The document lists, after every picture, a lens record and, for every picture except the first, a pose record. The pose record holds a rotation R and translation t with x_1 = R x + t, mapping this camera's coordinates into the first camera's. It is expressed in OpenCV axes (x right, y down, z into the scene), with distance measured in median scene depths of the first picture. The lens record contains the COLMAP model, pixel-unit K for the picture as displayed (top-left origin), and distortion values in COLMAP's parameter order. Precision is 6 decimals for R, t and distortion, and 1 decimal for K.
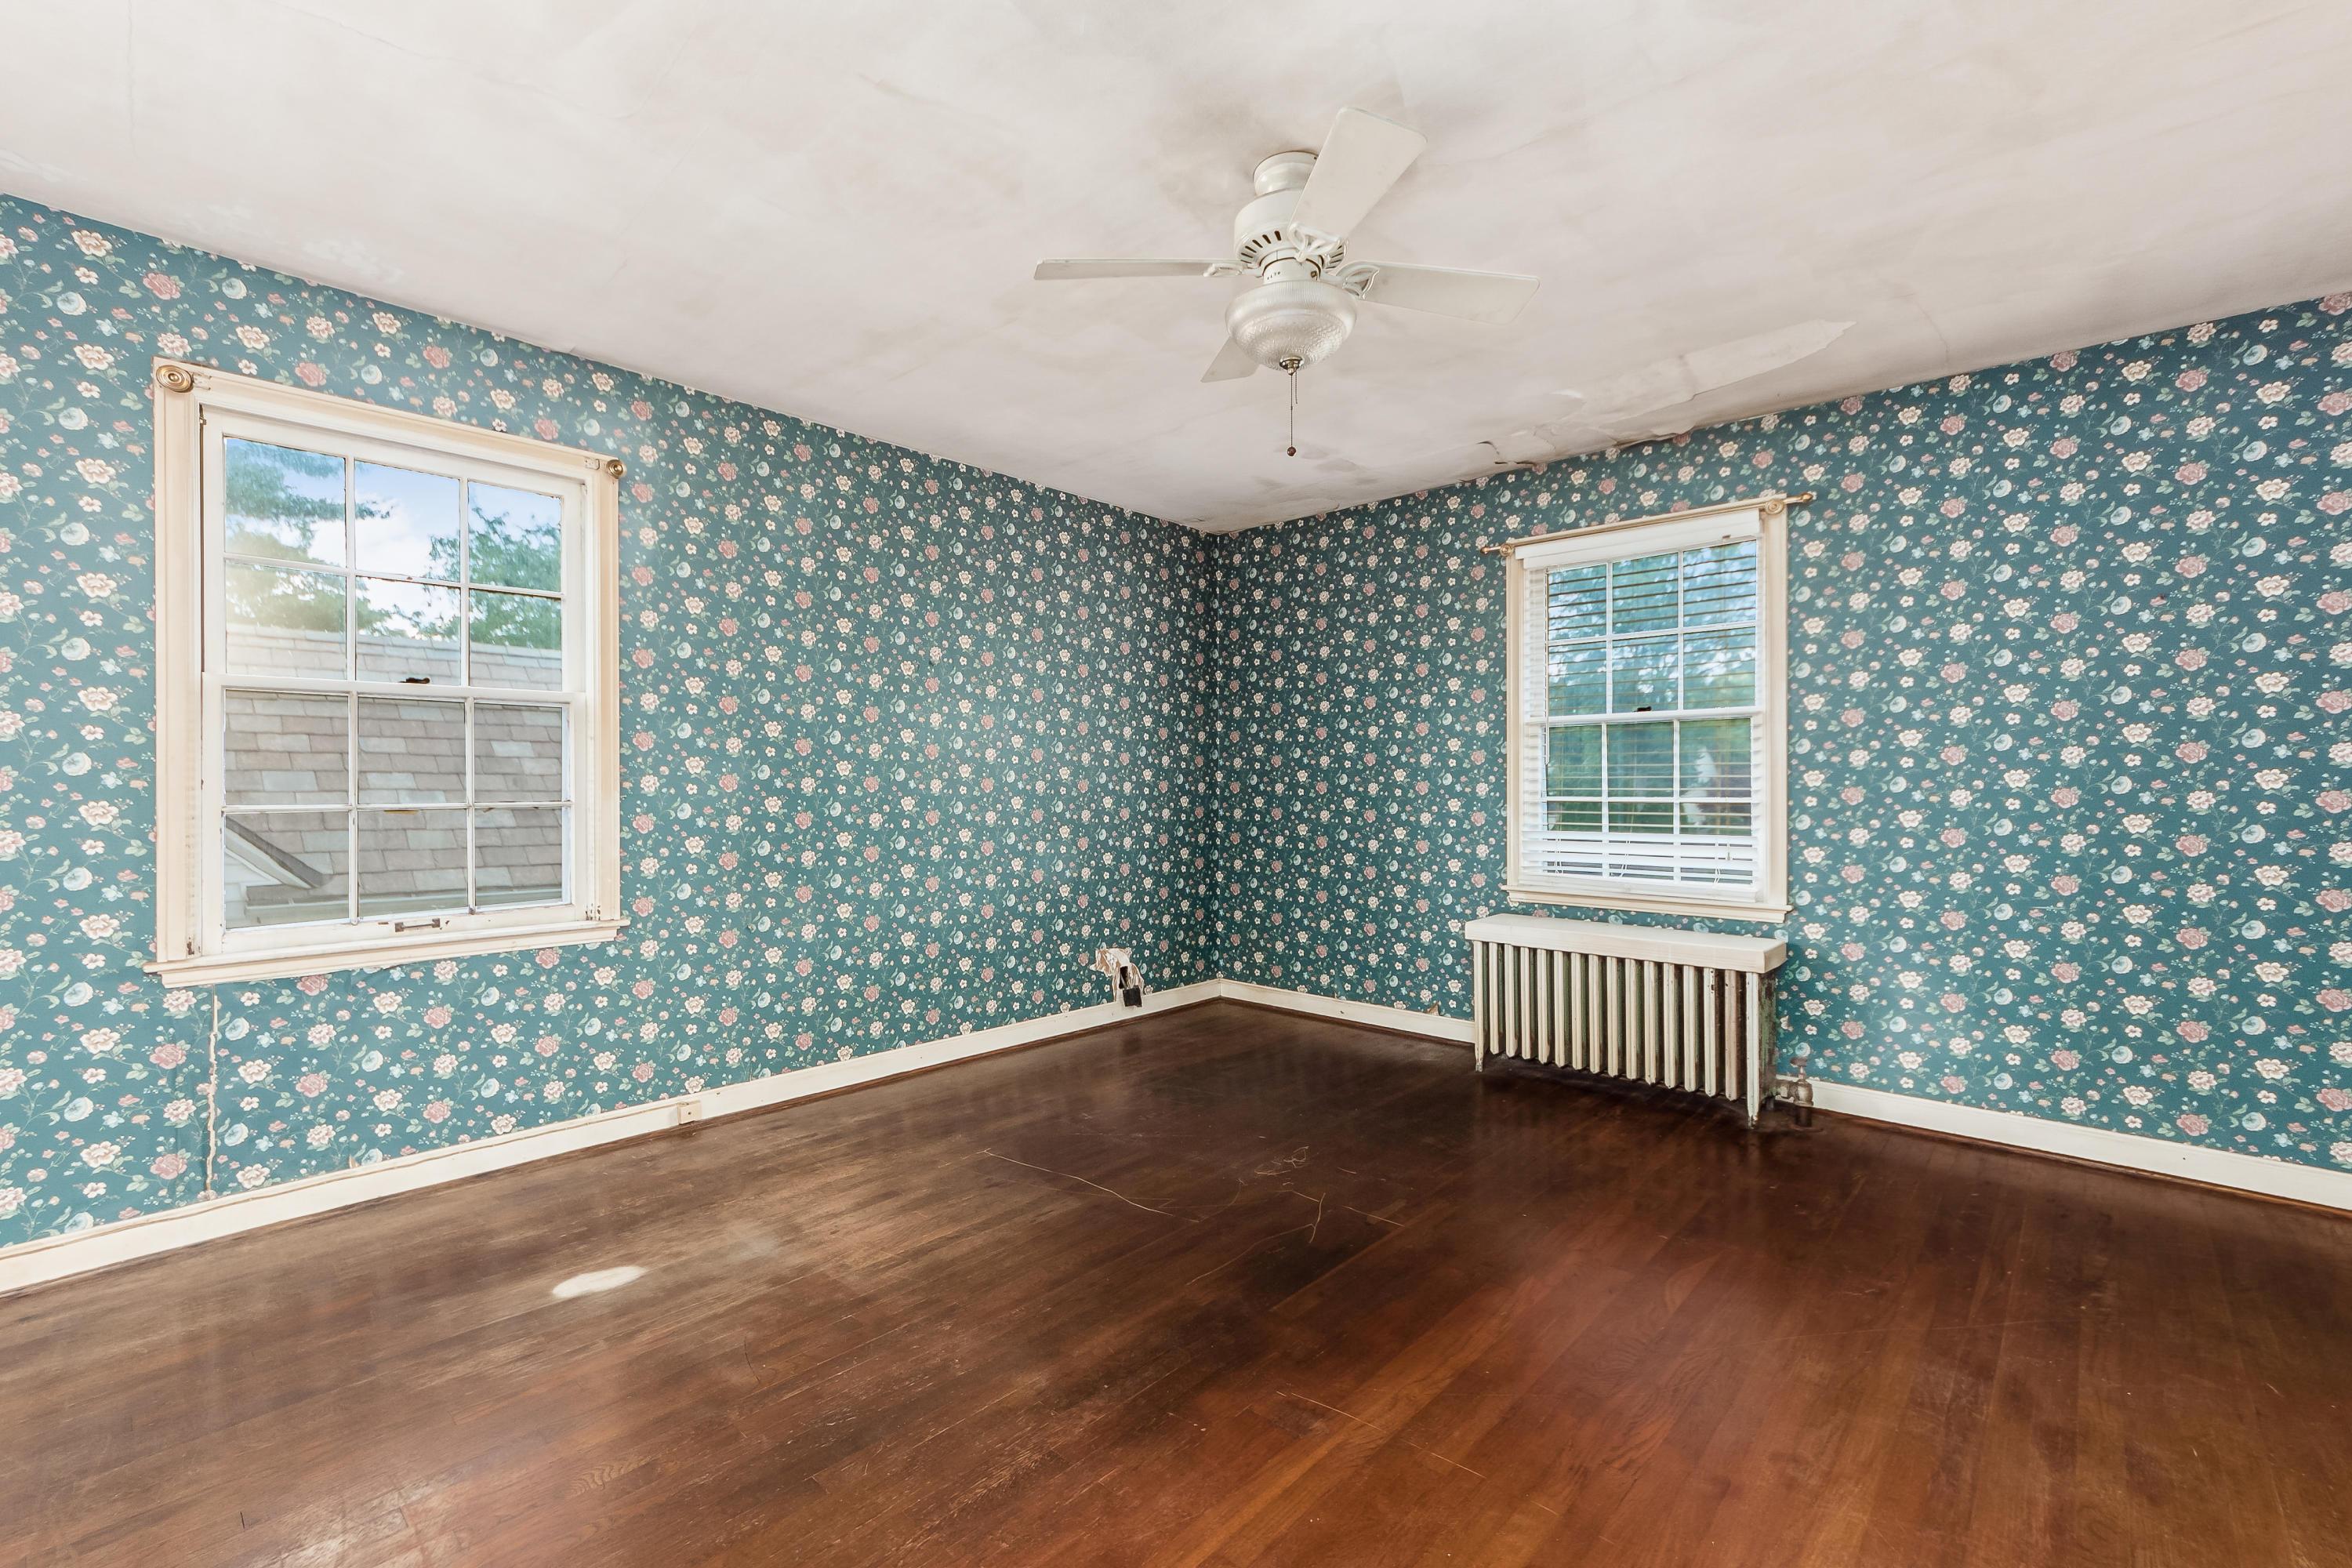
lens RADIAL K [[989.4, 0, 1172.8], [0, 989.4, 786.7], [0, 0, 1]] dist [0.000727, -0.000713]
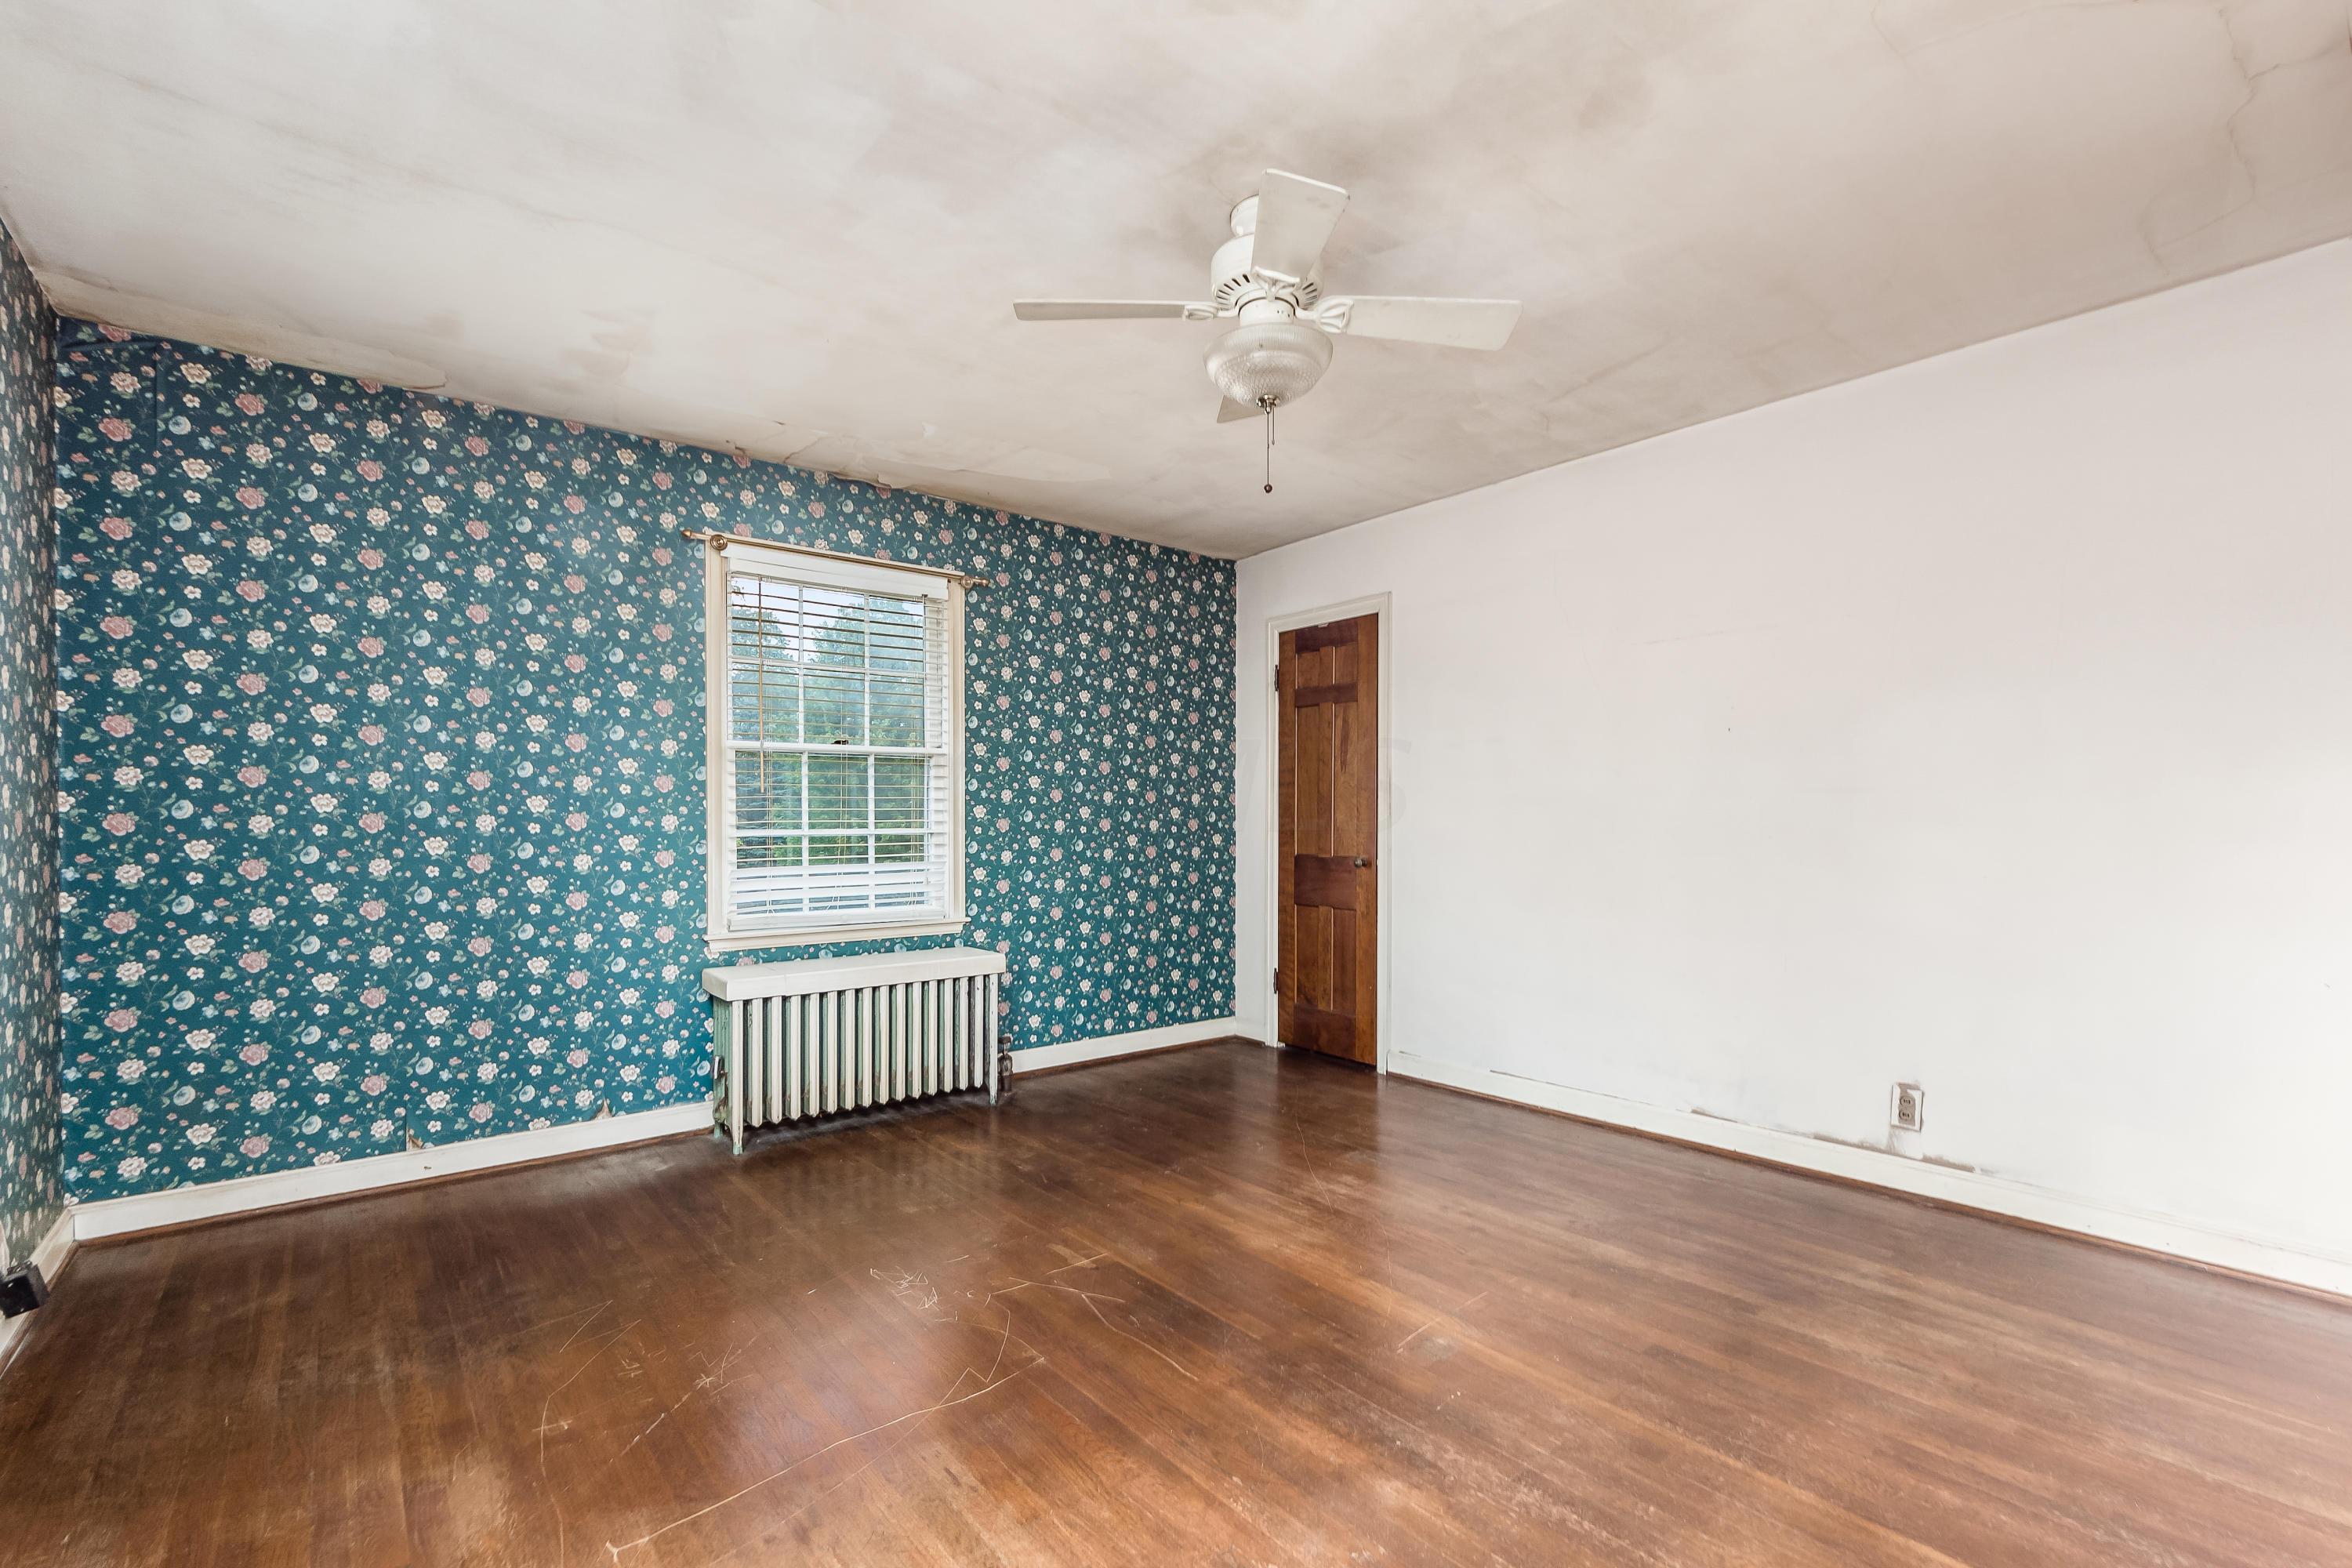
lens RADIAL K [[1072.2, 0, 1160.6], [0, 1072.2, 808.7], [0, 0, 1]] dist [0.007605, -0.000075]
pose [[0.148660, 0.000491, 0.988888, -0.564690], [-0.000331, 1.000000, -0.000447, -0.009659], [-0.988888, -0.000261, 0.148660, 0.517561]]
